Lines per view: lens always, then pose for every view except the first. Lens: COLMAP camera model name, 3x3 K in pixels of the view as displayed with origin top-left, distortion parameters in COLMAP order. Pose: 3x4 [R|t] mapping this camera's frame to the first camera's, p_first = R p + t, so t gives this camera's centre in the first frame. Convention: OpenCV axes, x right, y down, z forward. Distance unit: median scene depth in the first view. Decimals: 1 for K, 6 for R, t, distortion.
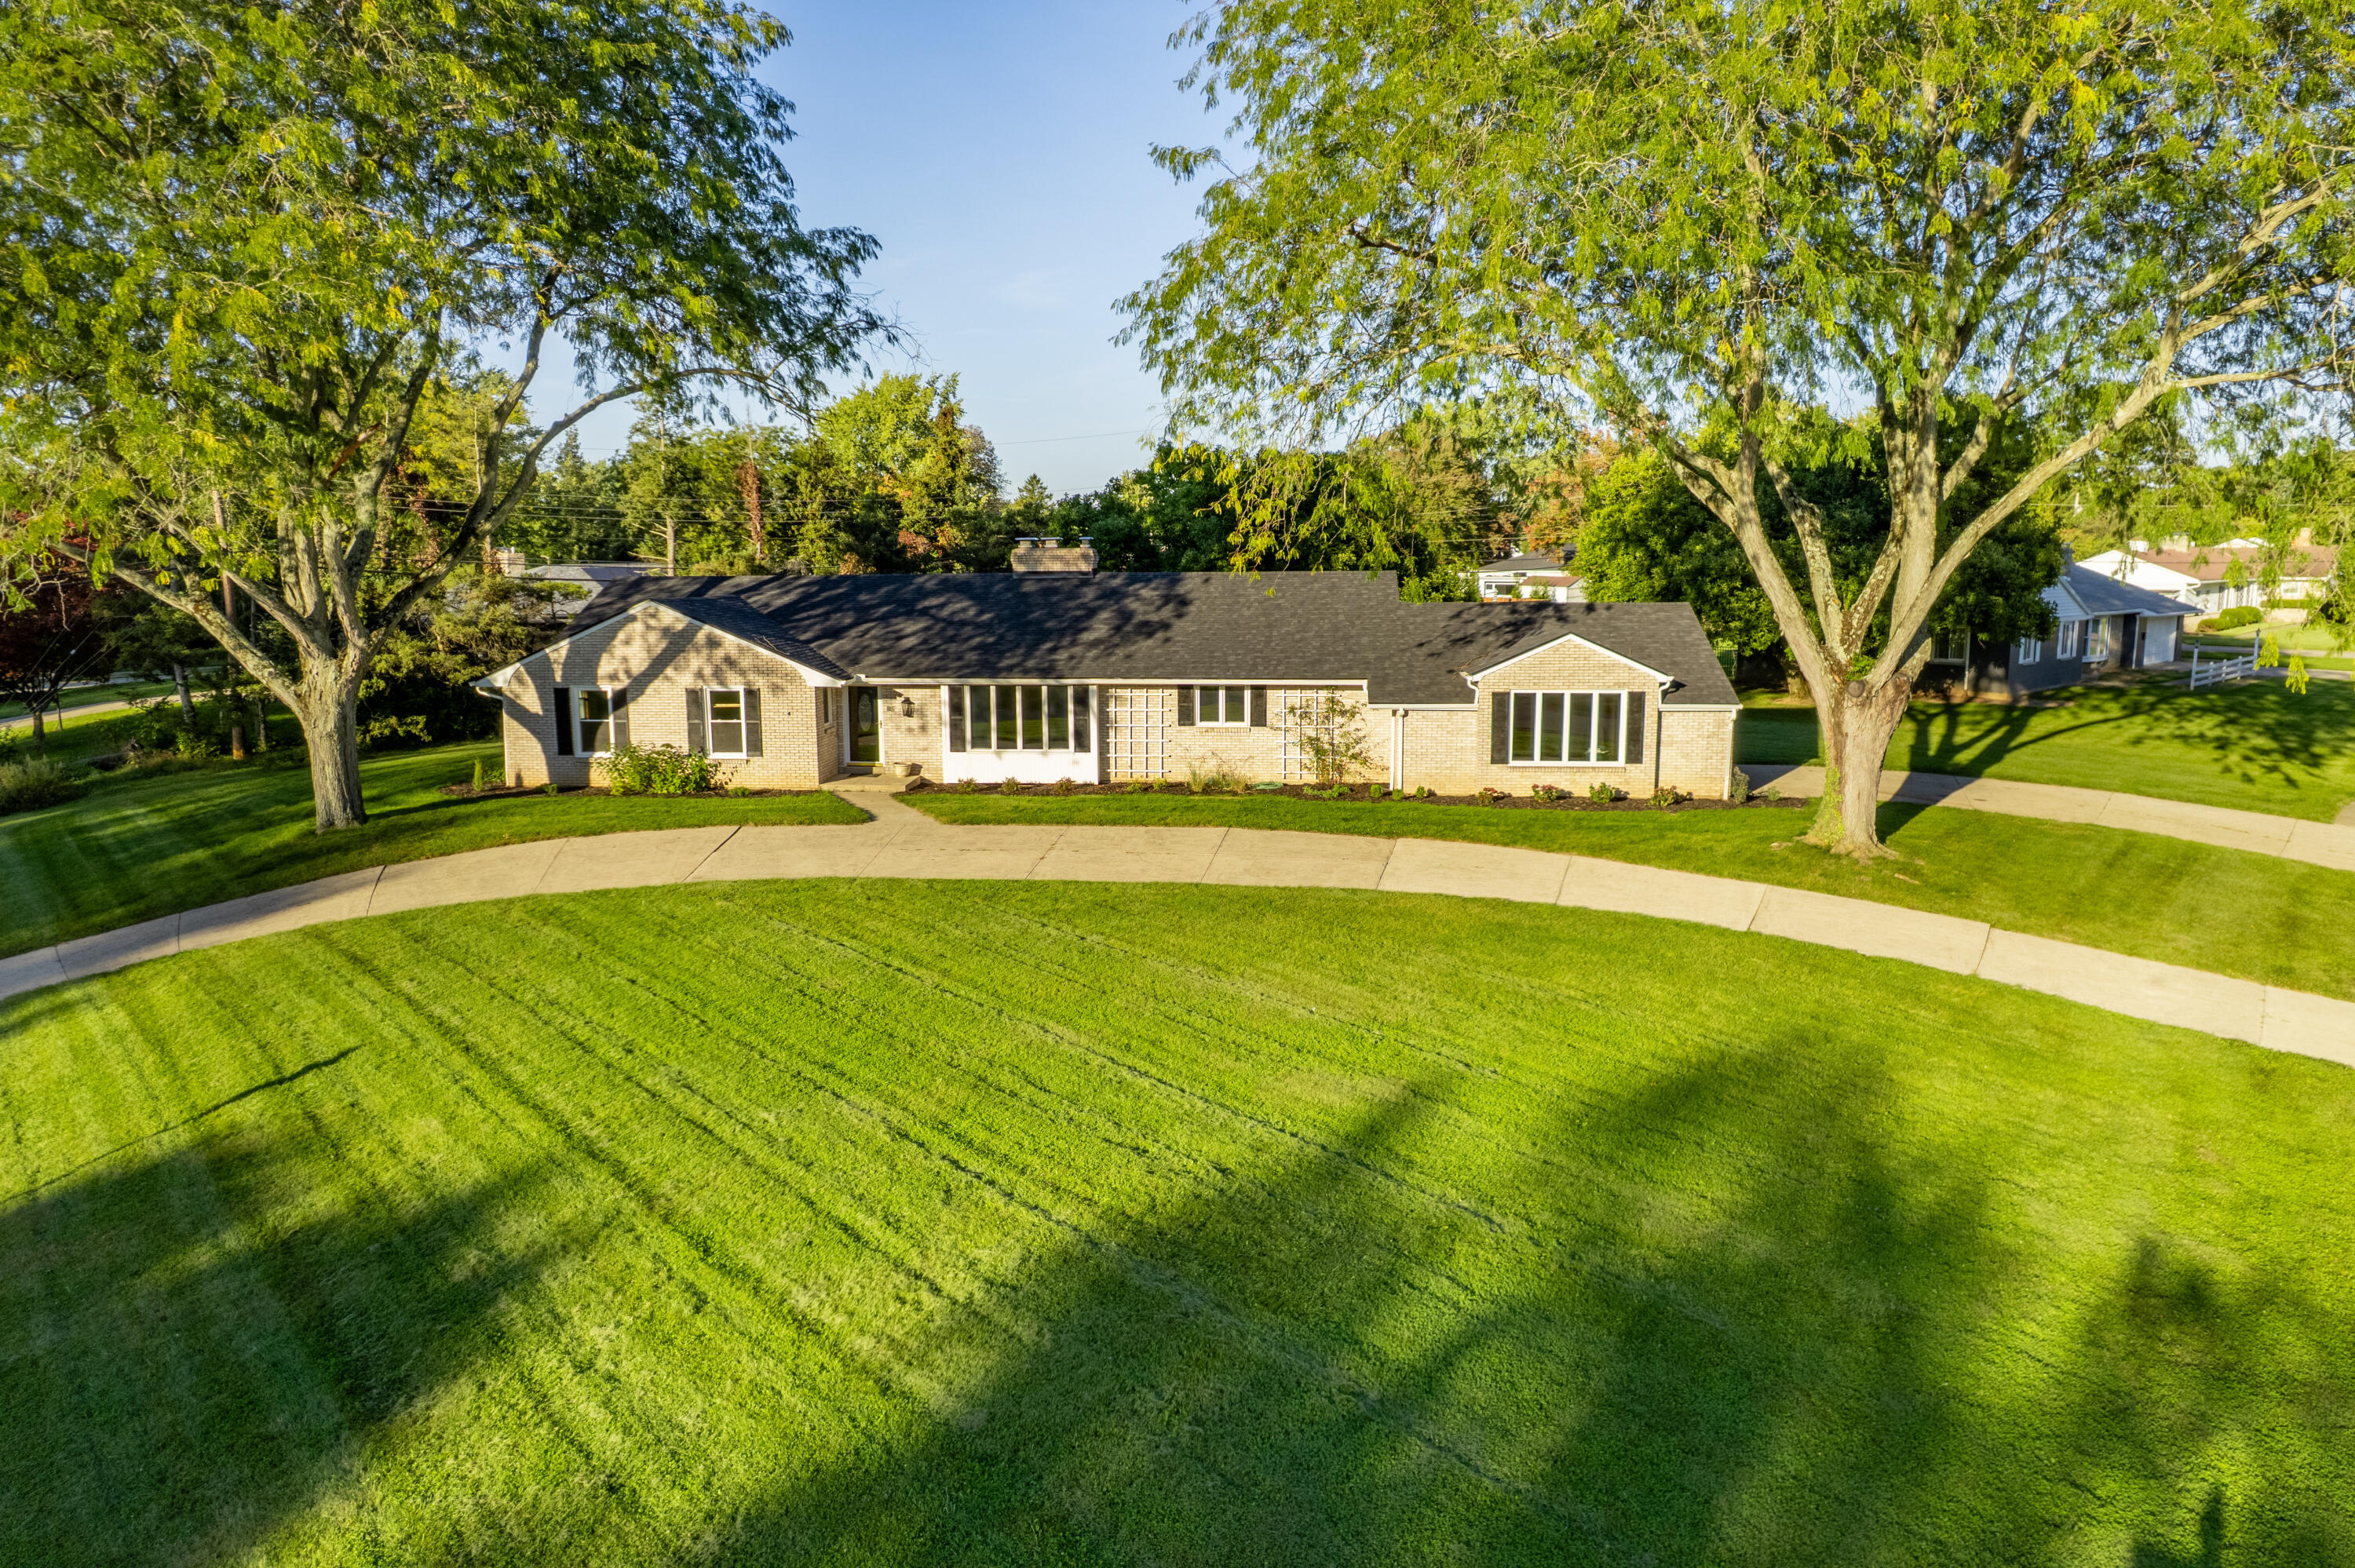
lens RADIAL K [[1512.8, 0, 1192.4], [0, 1512.8, 783.0], [0, 0, 1]] dist [-0.081828, 0.073535]
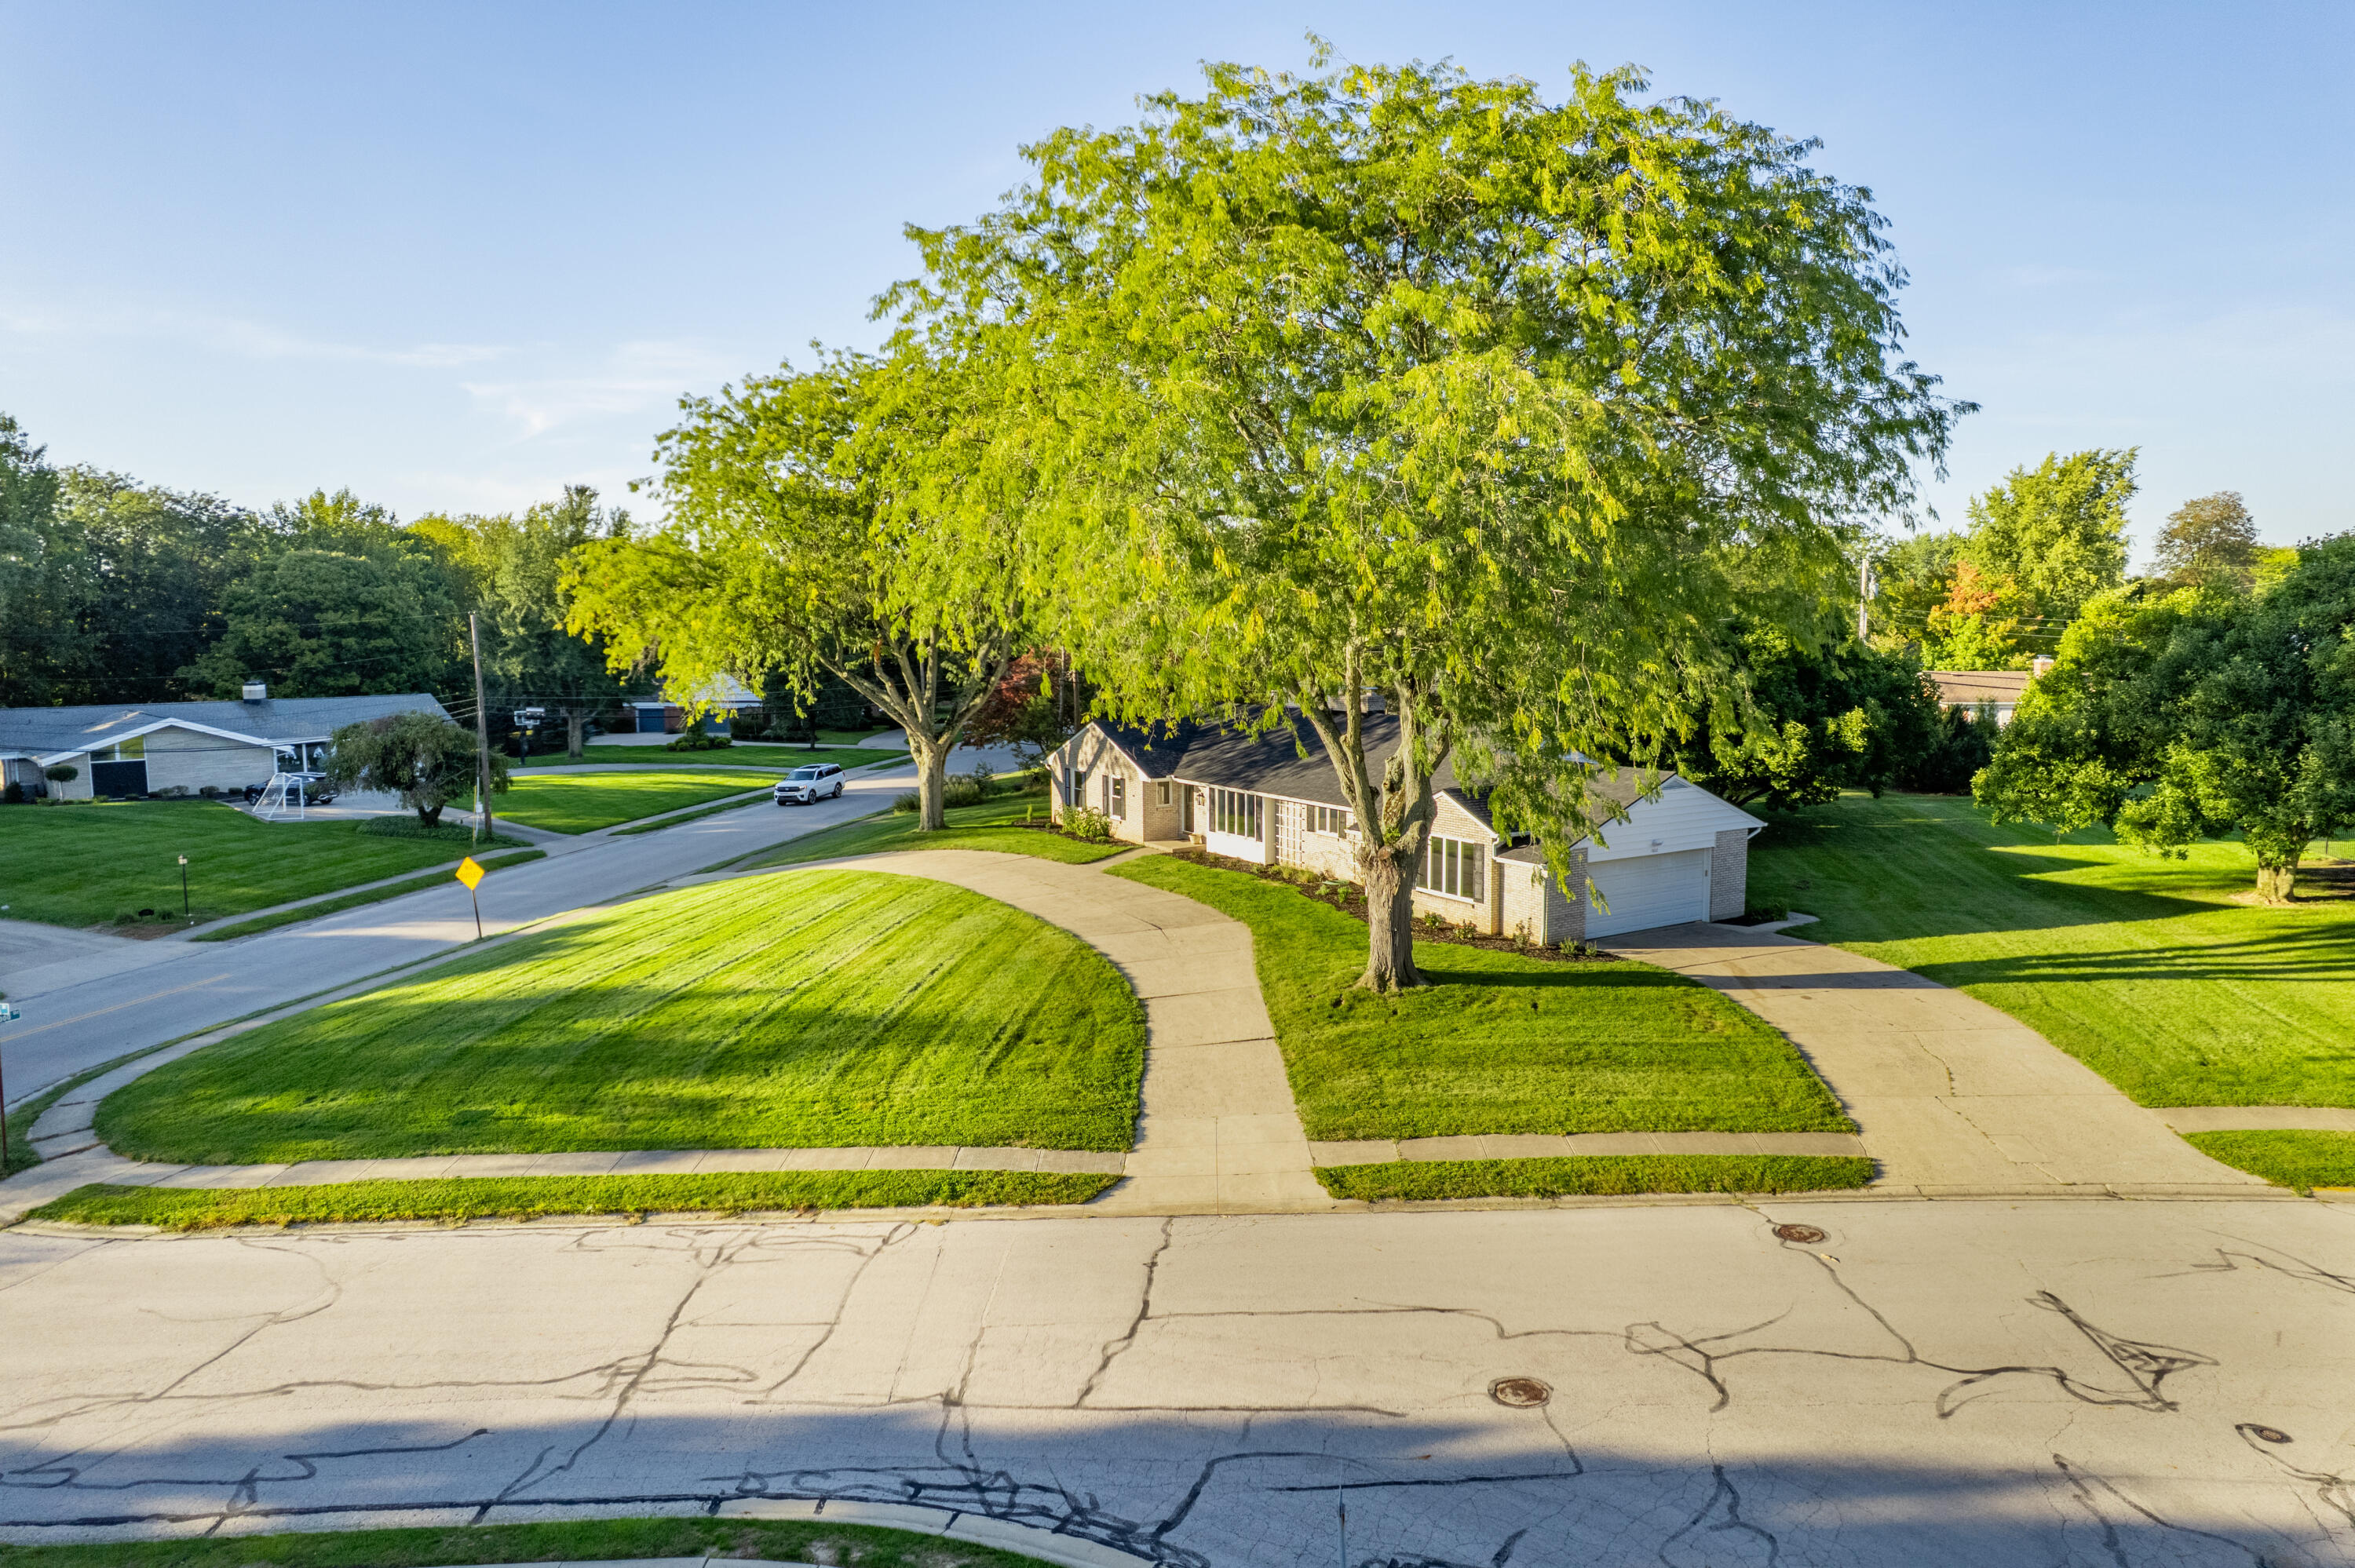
lens RADIAL K [[1512.8, 0, 1192.4], [0, 1512.8, 783.0], [0, 0, 1]] dist [-0.081828, 0.073535]
pose [[0.587332, 0.088560, -0.804486, 1.070357], [-0.120791, 0.992454, 0.021066, -0.101433], [0.800282, 0.084802, 0.593597, 0.087670]]
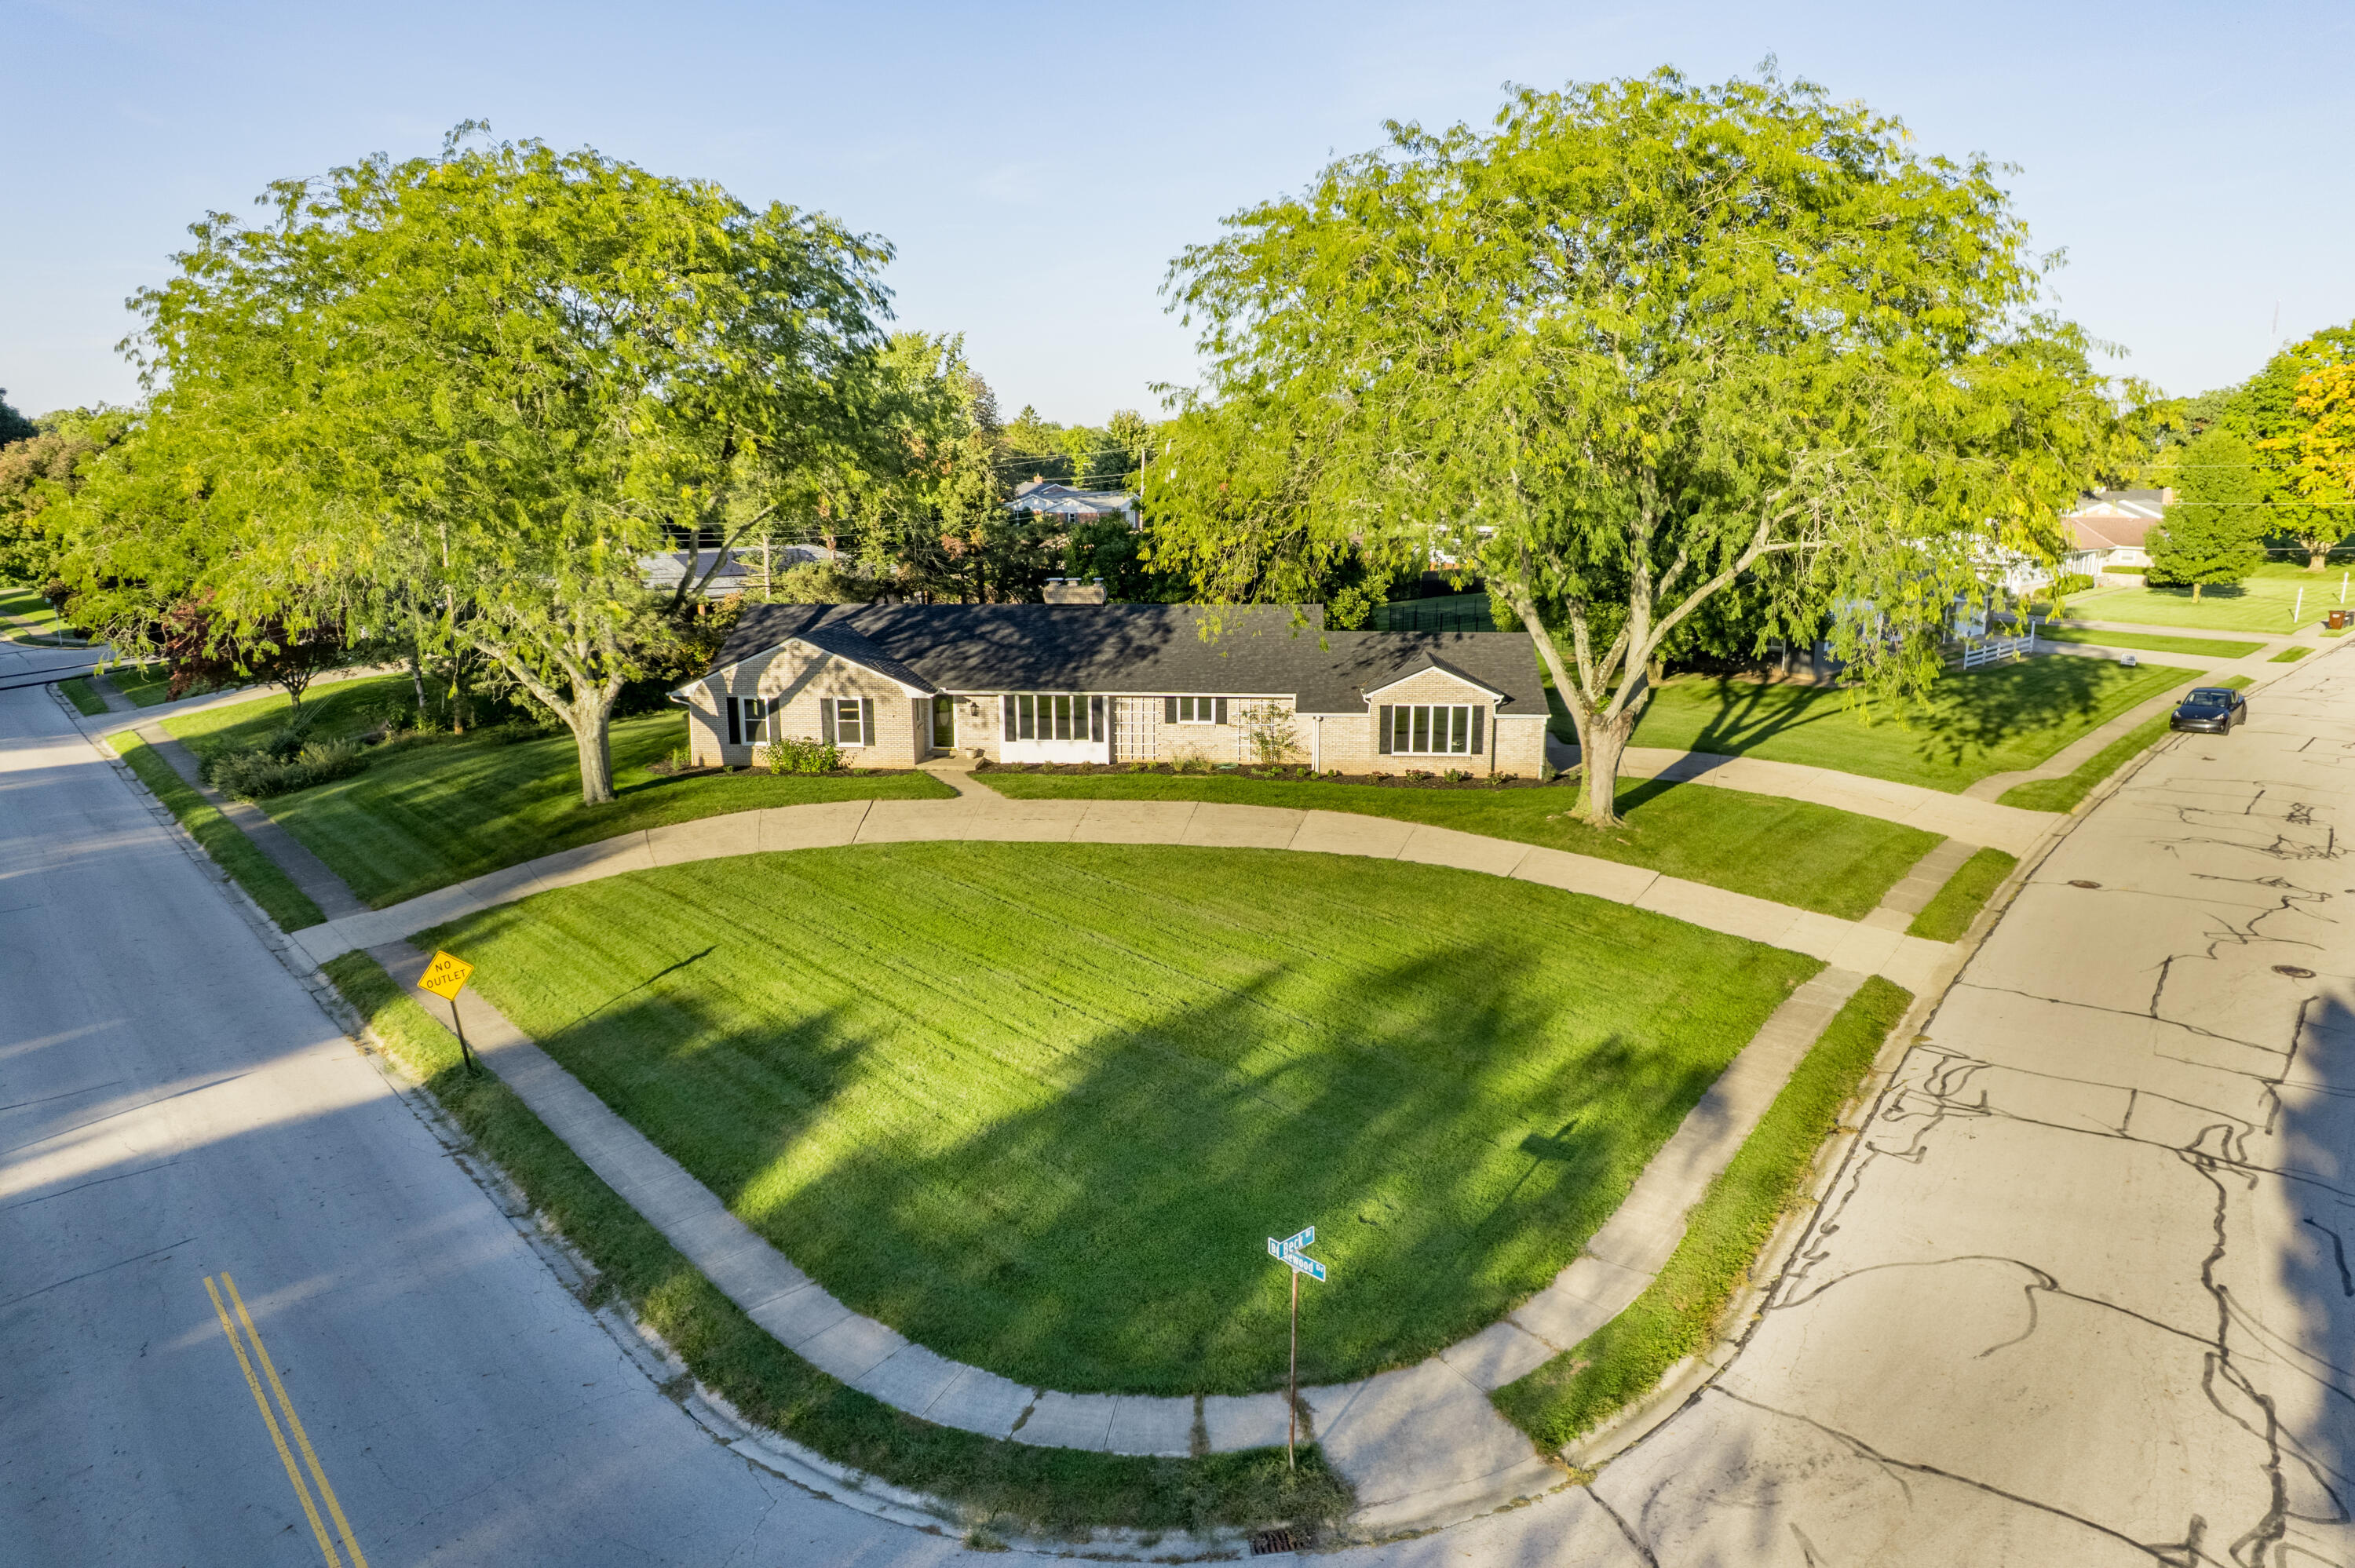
lens RADIAL K [[1512.8, 0, 1192.4], [0, 1512.8, 783.0], [0, 0, 1]] dist [-0.081828, 0.073535]
pose [[0.999975, 0.000327, 0.007039, 0.006645], [-0.000771, 0.998004, 0.063149, -0.073879], [-0.007004, -0.063153, 0.997979, -0.441353]]
